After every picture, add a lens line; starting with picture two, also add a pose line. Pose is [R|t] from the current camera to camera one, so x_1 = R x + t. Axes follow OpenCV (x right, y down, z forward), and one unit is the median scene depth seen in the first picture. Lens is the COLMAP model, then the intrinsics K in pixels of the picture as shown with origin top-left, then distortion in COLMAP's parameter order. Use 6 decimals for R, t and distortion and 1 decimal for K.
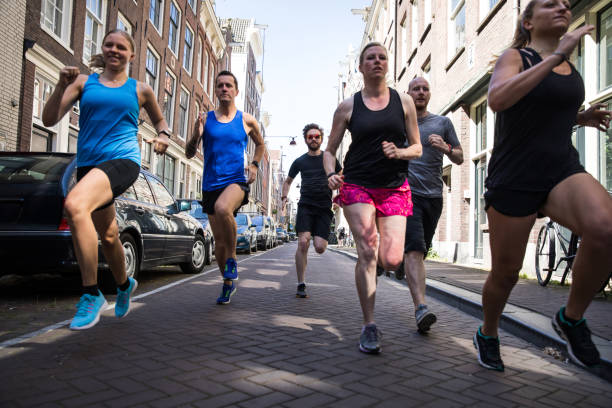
lens RADIAL K [[494.2, 0, 306.0], [0, 494.2, 204.0], [0, 0, 1]] dist [-0.006834, -0.001771]
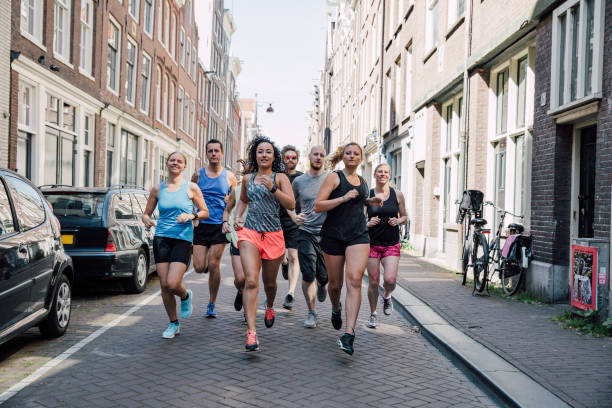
lens RADIAL K [[660.7, 0, 306.0], [0, 660.7, 204.0], [0, 0, 1]] dist [0.030921, 0.038335]
pose [[0.999686, -0.002567, 0.024913, 0.025647], [0.000910, 0.997799, 0.066299, -0.129170], [-0.025029, -0.066255, 0.997489, -0.569942]]
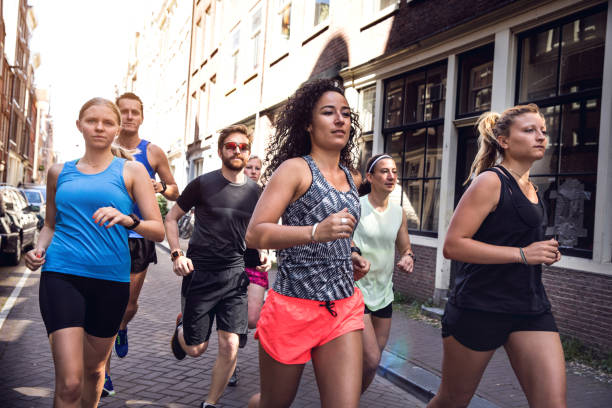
lens RADIAL K [[625.7, 0, 306.0], [0, 625.7, 204.0], [0, 0, 1]] dist [-0.010827, 0.182322]
pose [[0.935595, 0.033964, 0.351437, -0.144978], [-0.060794, 0.995993, 0.065590, -0.183685], [-0.347802, -0.082731, 0.933911, -1.072263]]
